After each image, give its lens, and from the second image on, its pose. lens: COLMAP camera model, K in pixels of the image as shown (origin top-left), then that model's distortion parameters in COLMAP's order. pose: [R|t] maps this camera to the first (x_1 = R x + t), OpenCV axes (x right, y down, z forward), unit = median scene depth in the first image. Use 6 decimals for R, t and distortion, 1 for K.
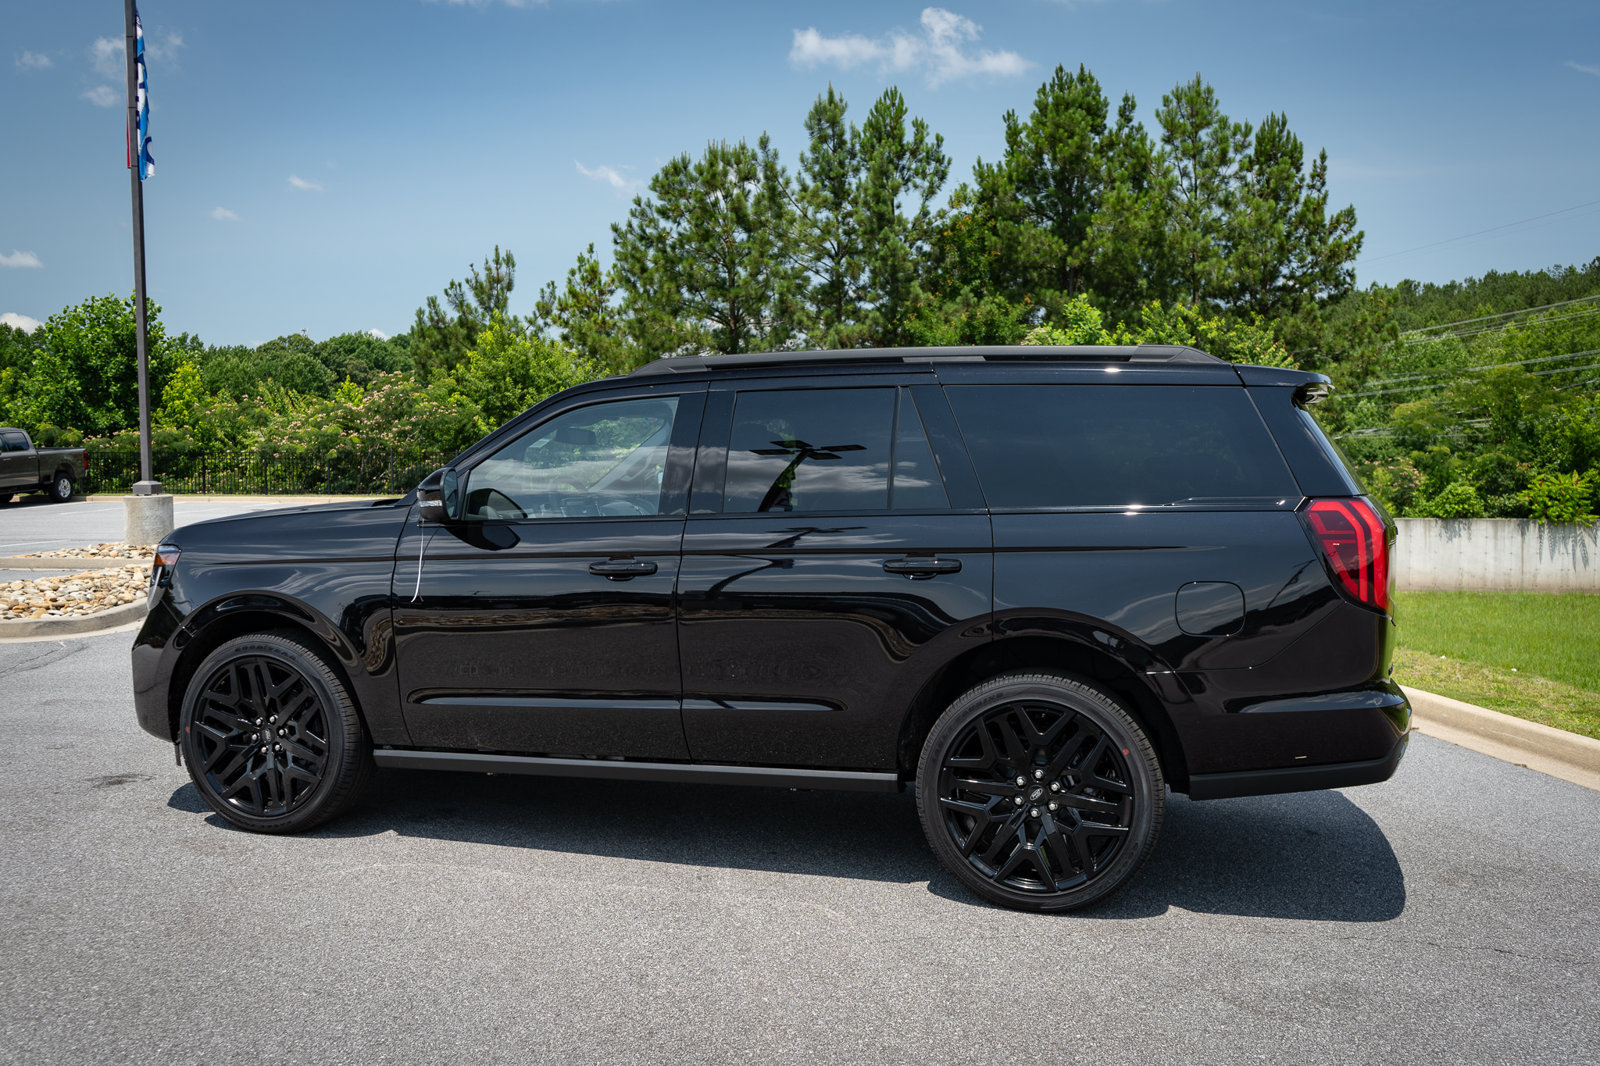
lens RADIAL K [[1416.6, 0, 784.6], [0, 1416.6, 526.4], [0, 0, 1]] dist [-0.015757, 0.018552]
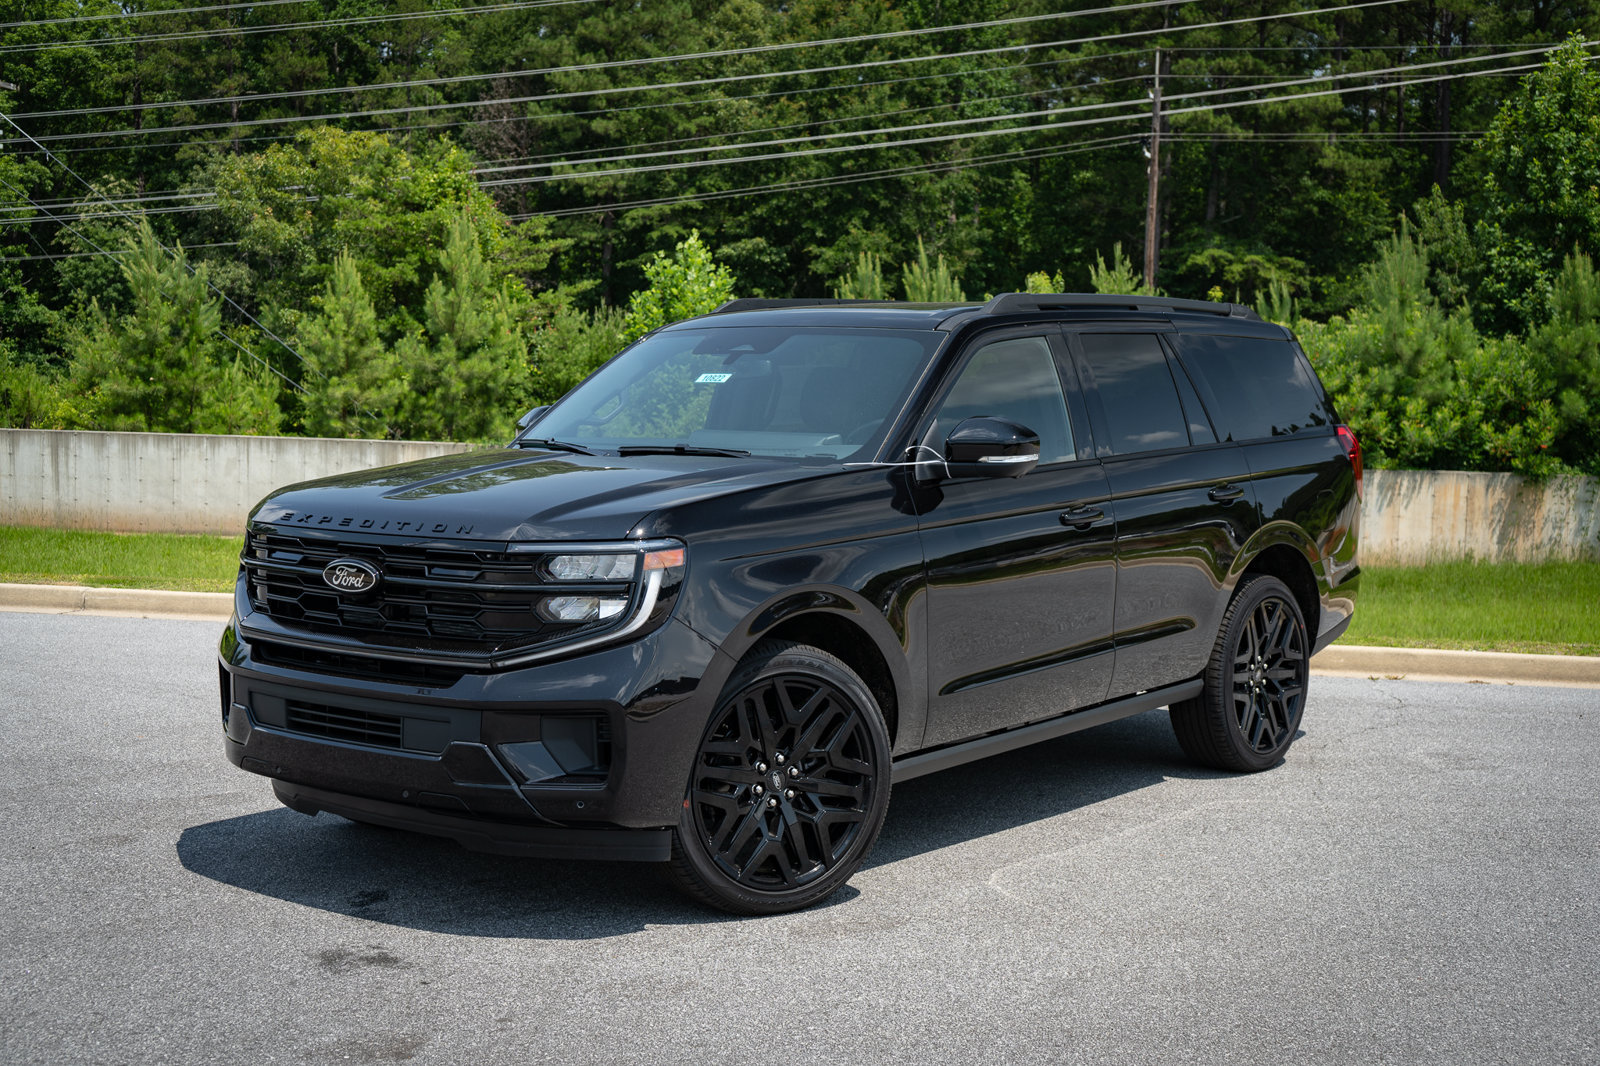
lens RADIAL K [[2203.4, 0, 775.9], [0, 2203.4, 544.7], [0, 0, 1]] dist [0.035375, 0.000000]
pose [[0.350396, -0.077653, 0.933377, -0.218452], [0.028834, 0.996979, 0.072120, -0.009008], [-0.936158, 0.001642, 0.351577, 0.090608]]
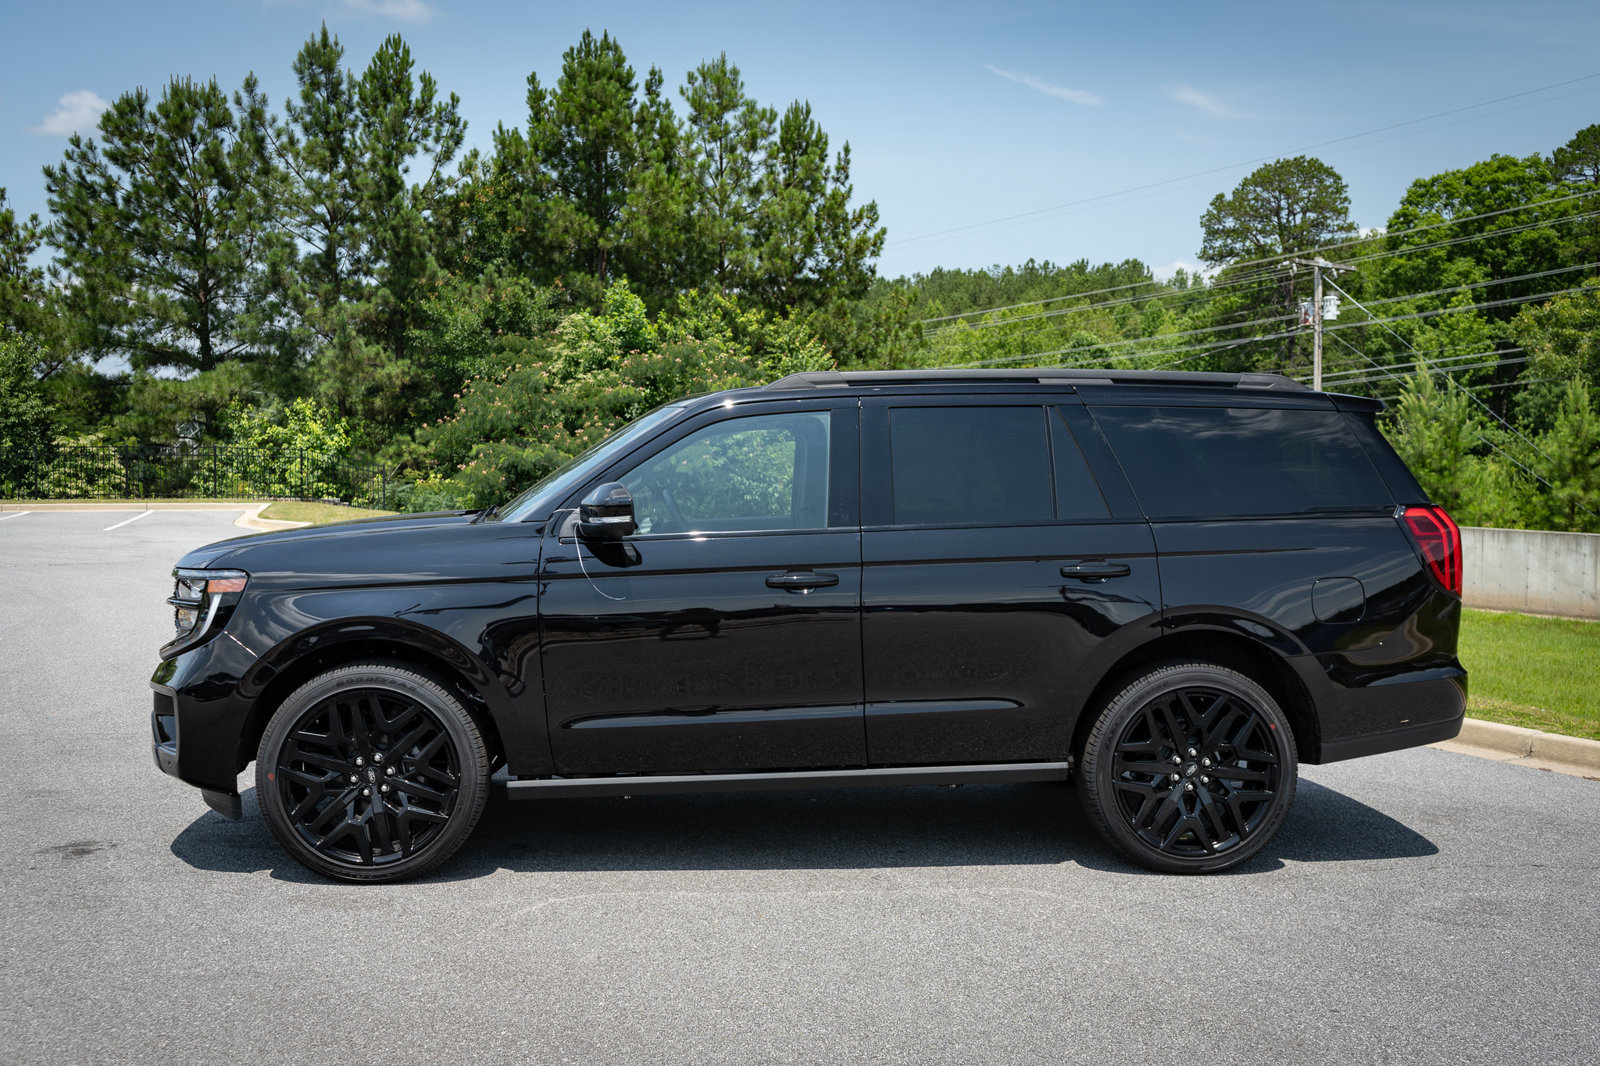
lens RADIAL K [[1589.3, 0, 779.9], [0, 1589.3, 525.1], [0, 0, 1]] dist [0.007070, 0.000000]
pose [[0.928142, -0.014182, 0.371955, -0.076173], [0.015159, 0.999885, 0.000299, -0.001512], [-0.371916, 0.005361, 0.928251, -0.007437]]
